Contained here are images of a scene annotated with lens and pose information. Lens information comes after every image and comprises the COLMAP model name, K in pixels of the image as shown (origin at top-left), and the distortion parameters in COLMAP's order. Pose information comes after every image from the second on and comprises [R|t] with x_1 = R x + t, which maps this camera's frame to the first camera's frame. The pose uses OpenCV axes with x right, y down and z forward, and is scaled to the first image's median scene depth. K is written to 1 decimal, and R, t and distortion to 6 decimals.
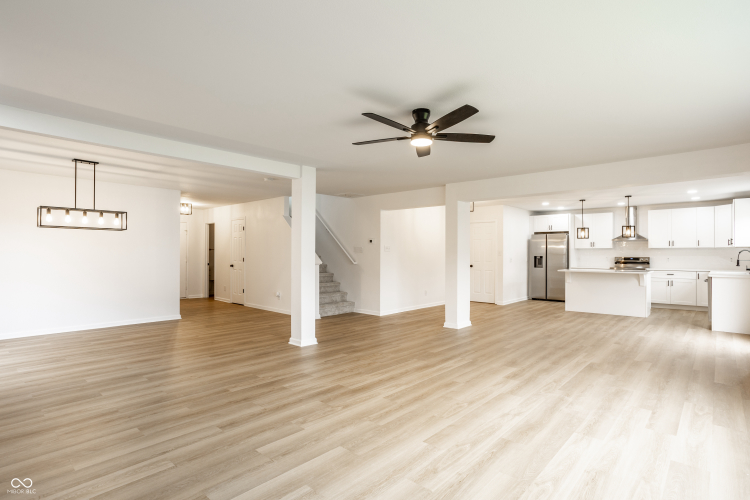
lens RADIAL K [[392.4, 0, 377.9], [0, 392.4, 256.1], [0, 0, 1]] dist [-0.037415, 0.001974]
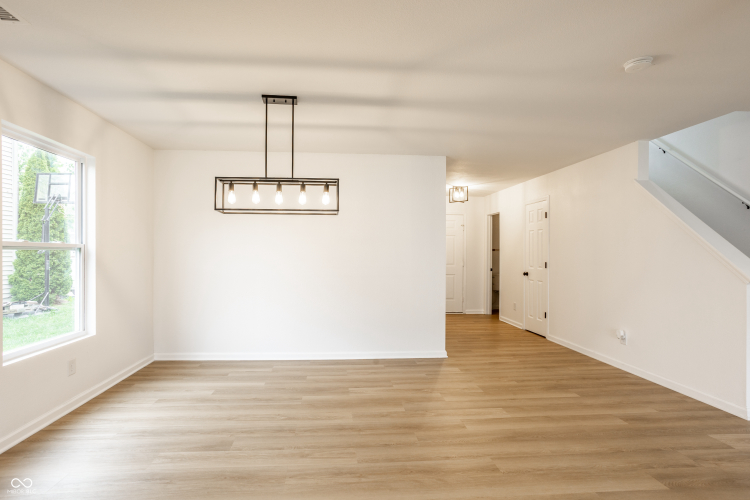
lens RADIAL K [[381.2, 0, 353.0], [0, 381.2, 251.6], [0, 0, 1]] dist [-0.056745, 0.035662]
pose [[0.721885, -0.007792, -0.691969, -0.365807], [-0.004209, 0.999869, -0.015650, -0.004277], [0.692000, 0.014210, 0.721758, 0.860021]]
